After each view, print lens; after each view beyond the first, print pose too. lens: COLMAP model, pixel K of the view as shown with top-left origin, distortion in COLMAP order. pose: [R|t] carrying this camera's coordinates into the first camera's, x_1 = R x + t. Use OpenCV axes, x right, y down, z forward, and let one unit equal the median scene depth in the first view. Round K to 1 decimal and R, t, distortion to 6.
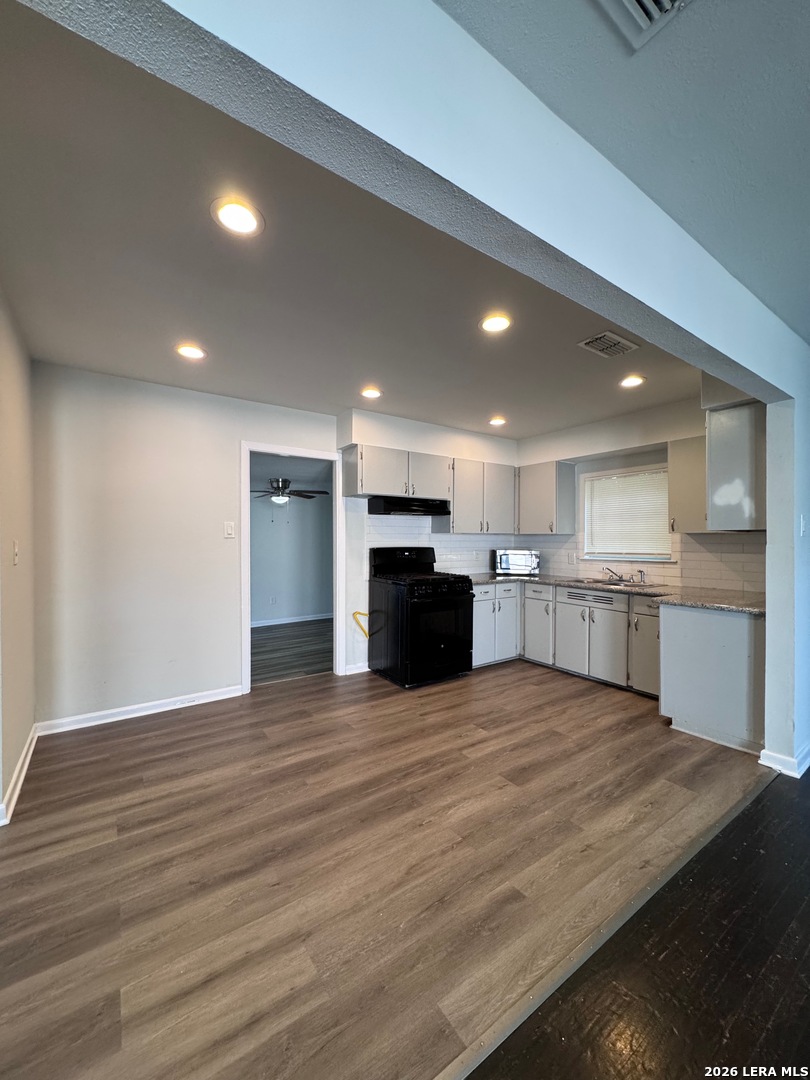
lens RADIAL K [[428.7, 0, 405.1], [0, 428.7, 537.9], [0, 0, 1]] dist [-0.007509, 0.001049]
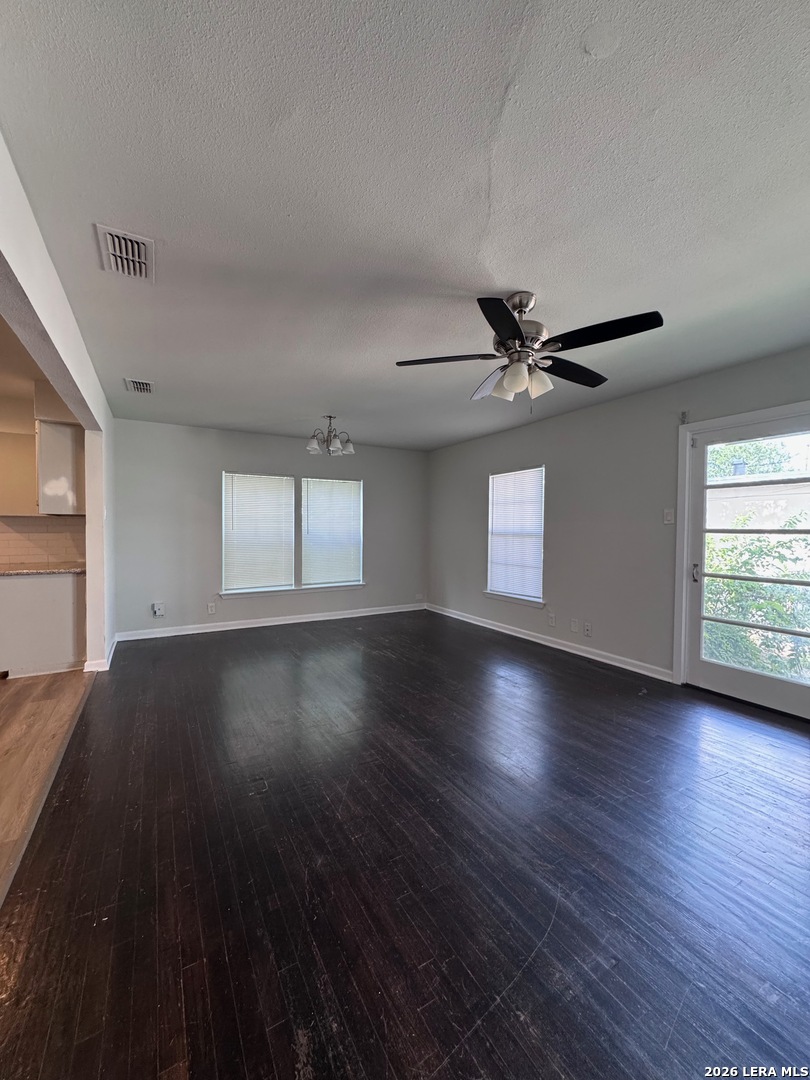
lens RADIAL K [[428.7, 0, 412.5], [0, 428.7, 540.8], [0, 0, 1]] dist [-0.007509, 0.001049]
pose [[0.069896, -0.027691, 0.997170, -0.518575], [-0.012025, 0.999519, 0.028599, 0.014358], [-0.997482, -0.013990, 0.069530, -0.221301]]
